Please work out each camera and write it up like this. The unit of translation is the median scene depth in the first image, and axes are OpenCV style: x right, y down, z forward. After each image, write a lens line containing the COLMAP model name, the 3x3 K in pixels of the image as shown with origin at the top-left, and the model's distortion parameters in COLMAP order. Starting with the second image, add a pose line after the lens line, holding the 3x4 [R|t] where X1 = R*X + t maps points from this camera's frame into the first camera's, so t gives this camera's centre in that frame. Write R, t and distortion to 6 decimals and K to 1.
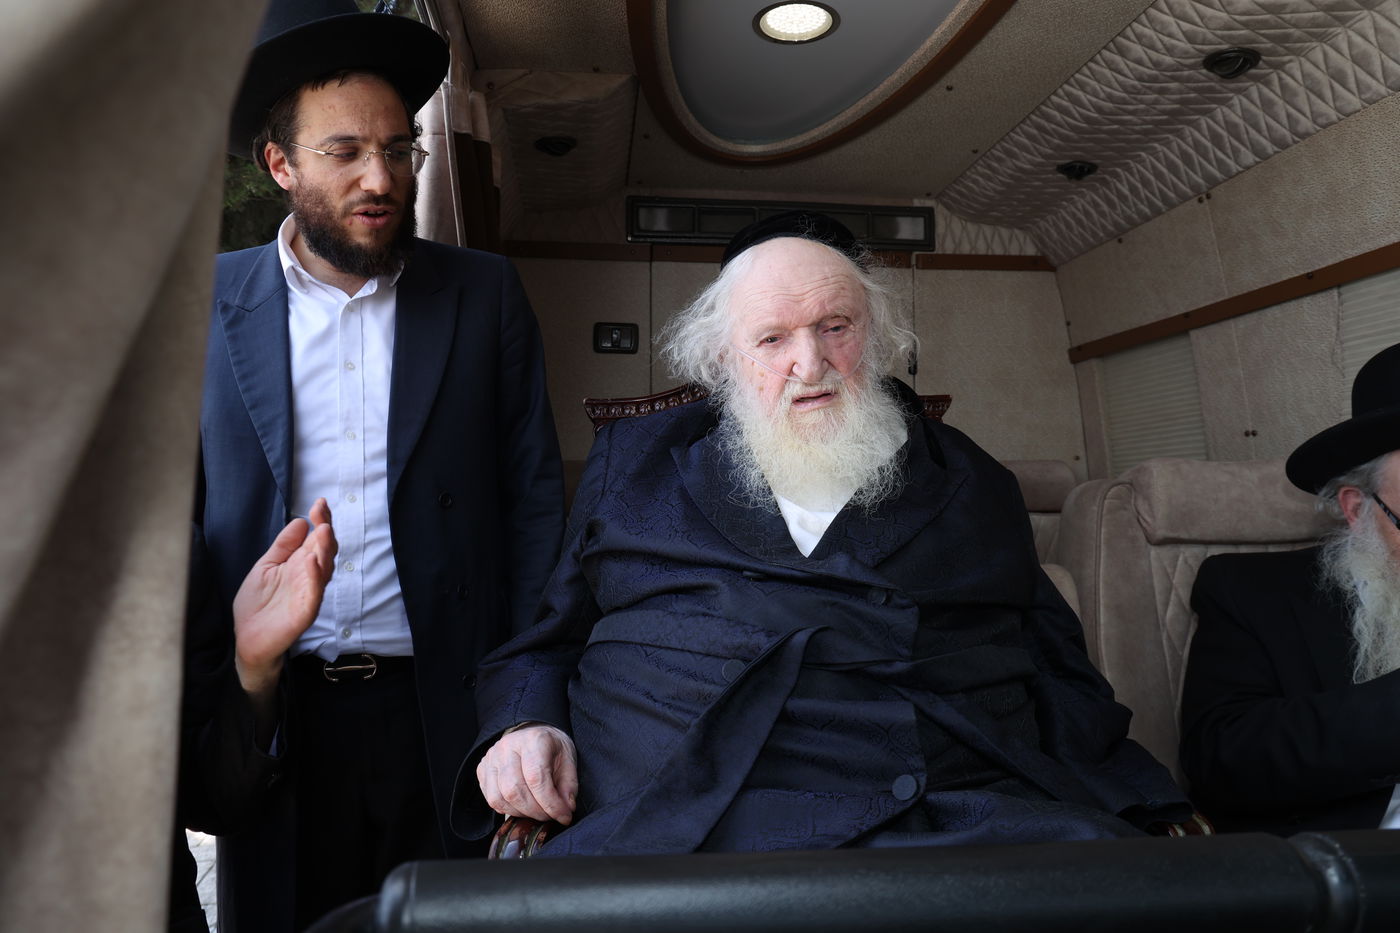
lens RADIAL K [[939.2, 0, 700.0], [0, 939.2, 466.5], [0, 0, 1]] dist [-0.080130, 0.038191]
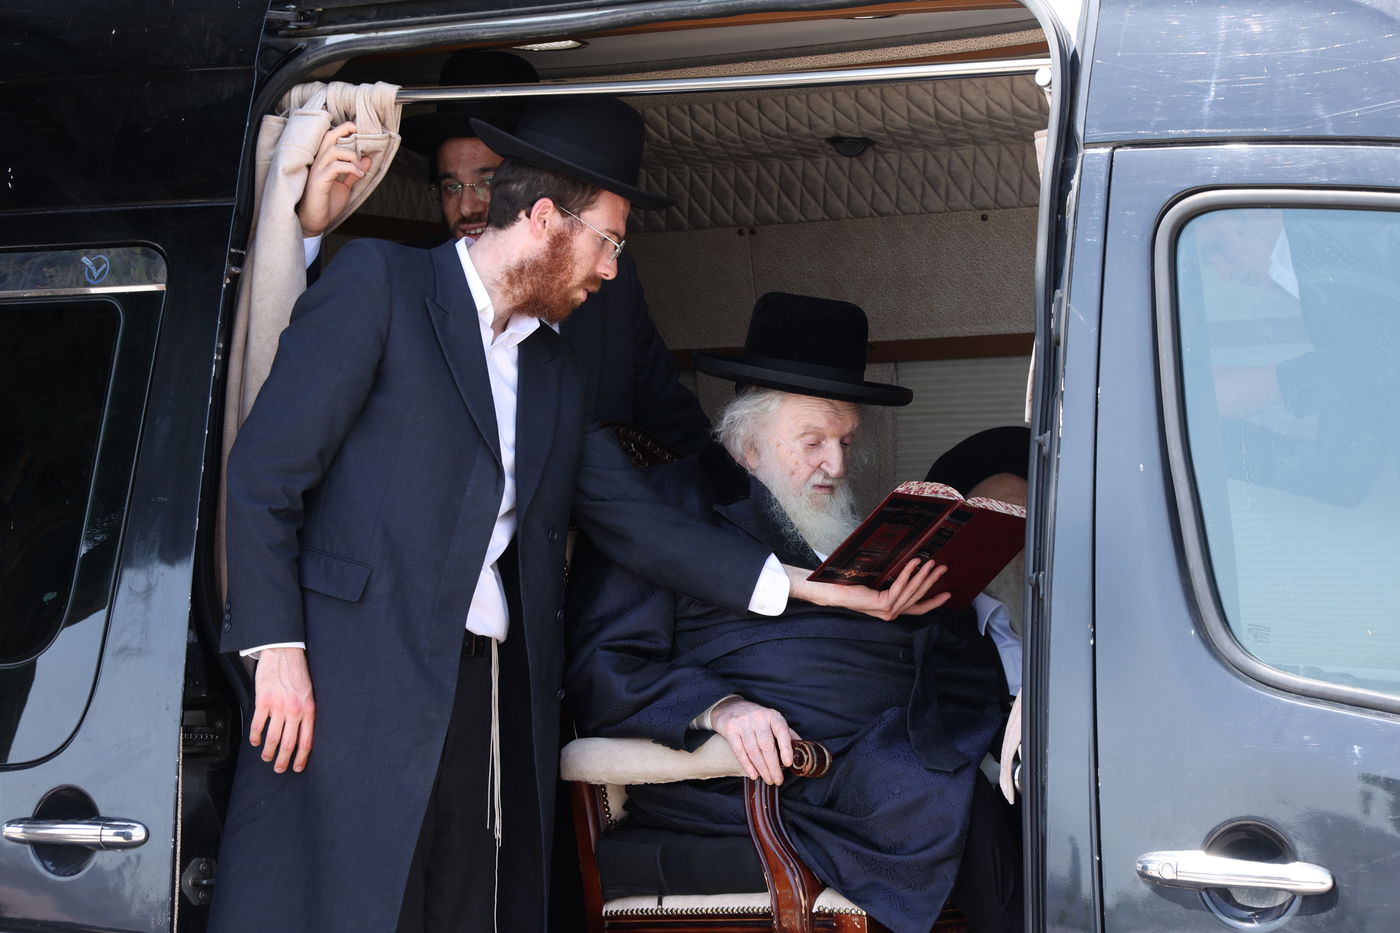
lens RADIAL K [[4072.8, 0, 700.0], [0, 4072.8, 466.5], [0, 0, 1]] dist [0.474860, 0.652674]
pose [[0.621046, 0.027831, 0.783280, -2.535108], [-0.025741, 0.999555, -0.015106, -0.001673], [-0.783351, -0.010780, 0.621486, -1.414712]]
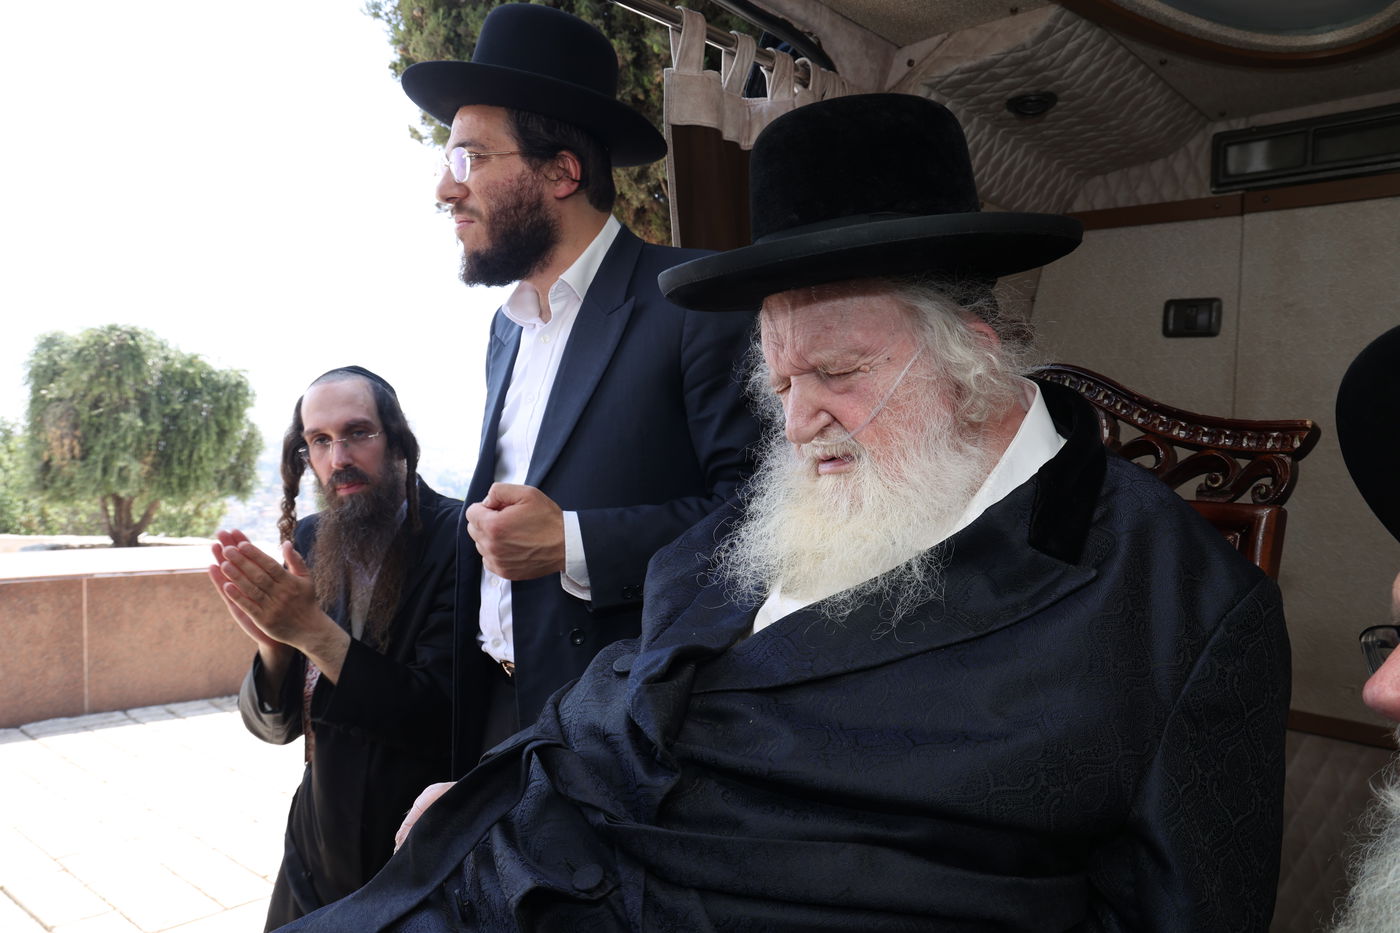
lens RADIAL K [[972.3, 0, 714.4], [0, 972.3, 476.5], [0, 0, 1]] dist [-0.095043, 0.064616]
pose [[0.645739, 0.047016, -0.762110, 0.332107], [-0.020300, 0.998807, 0.044419, -0.042165], [0.763289, -0.013212, 0.645923, 0.220074]]
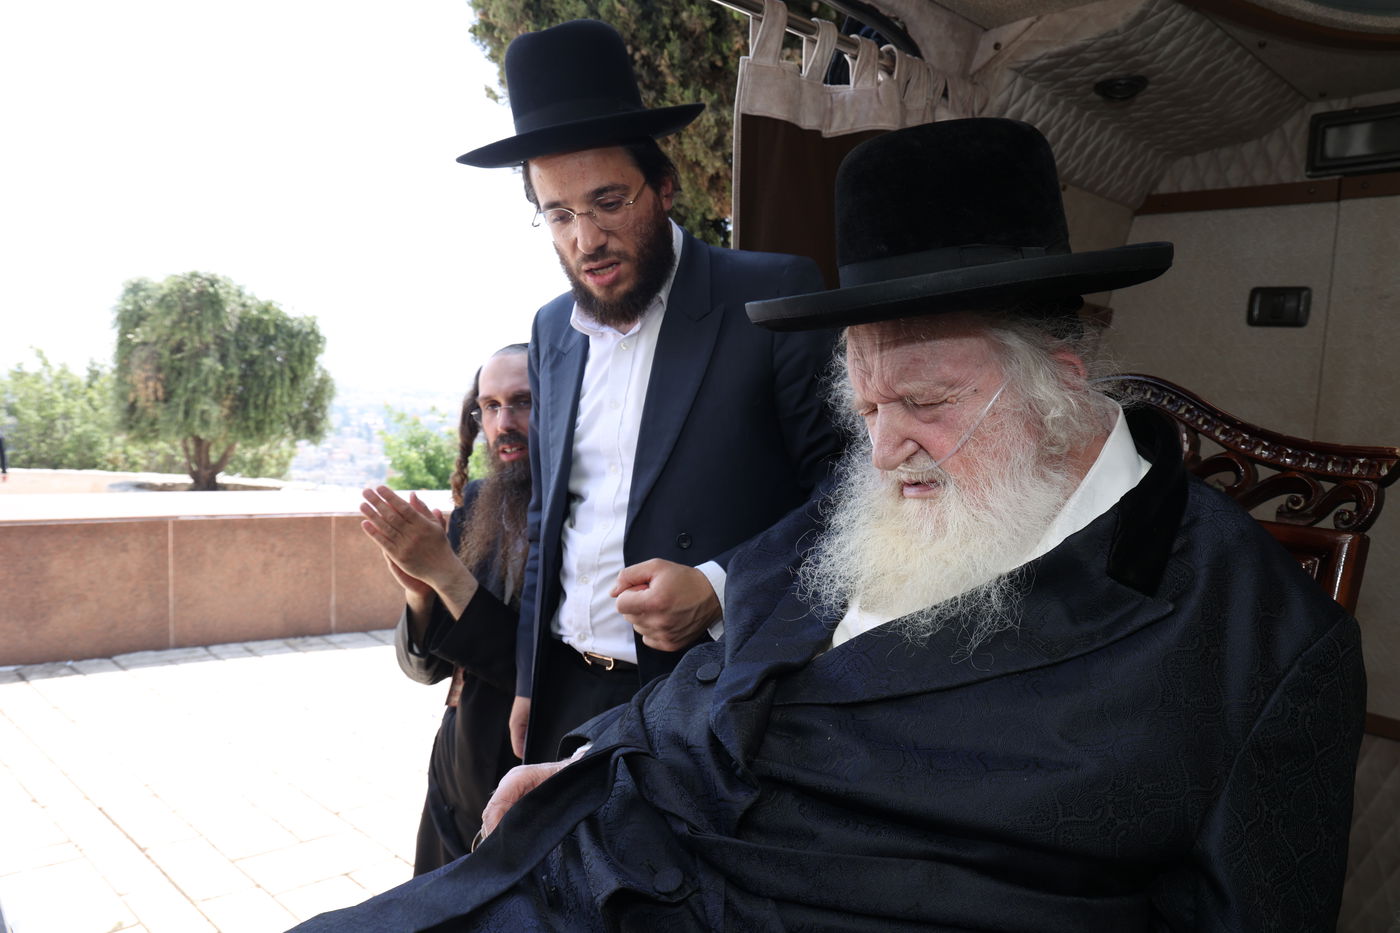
lens RADIAL K [[972.8, 0, 708.4], [0, 972.8, 470.9], [0, 0, 1]] dist [-0.097399, 0.067740]
pose [[0.590096, 0.097817, -0.801386, 0.334269], [-0.043302, 0.995039, 0.089569, -0.068157], [0.806171, -0.018153, 0.591404, 0.204848]]
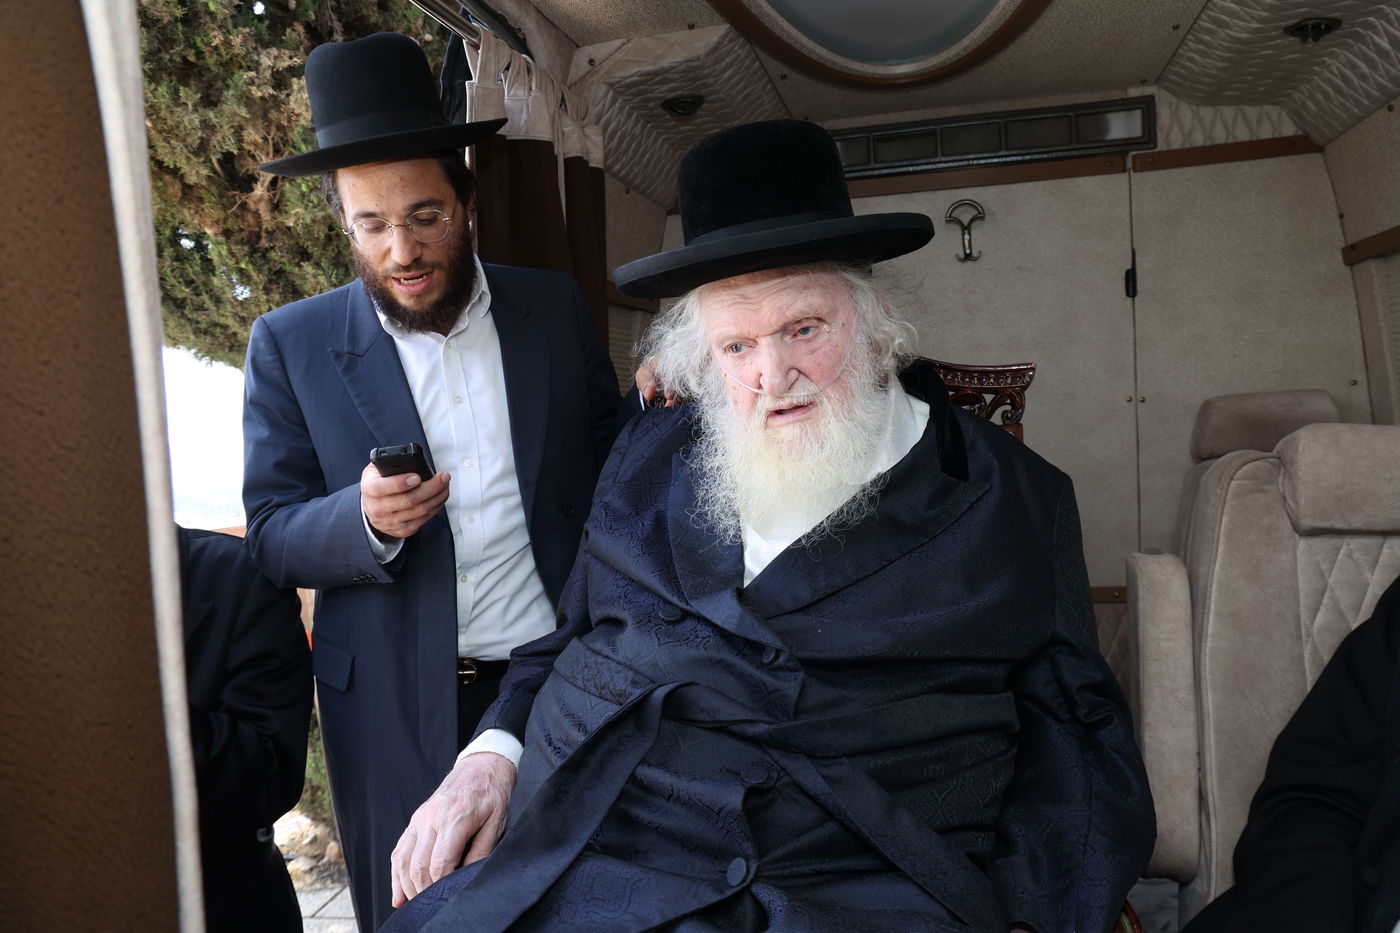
lens RADIAL K [[972.3, 0, 714.4], [0, 972.3, 476.5], [0, 0, 1]] dist [-0.095043, 0.064616]
pose [[0.943312, -0.035155, -0.330040, 0.189465], [0.068133, 0.993709, 0.088889, -0.050684], [0.324838, -0.106337, 0.939773, 0.039687]]
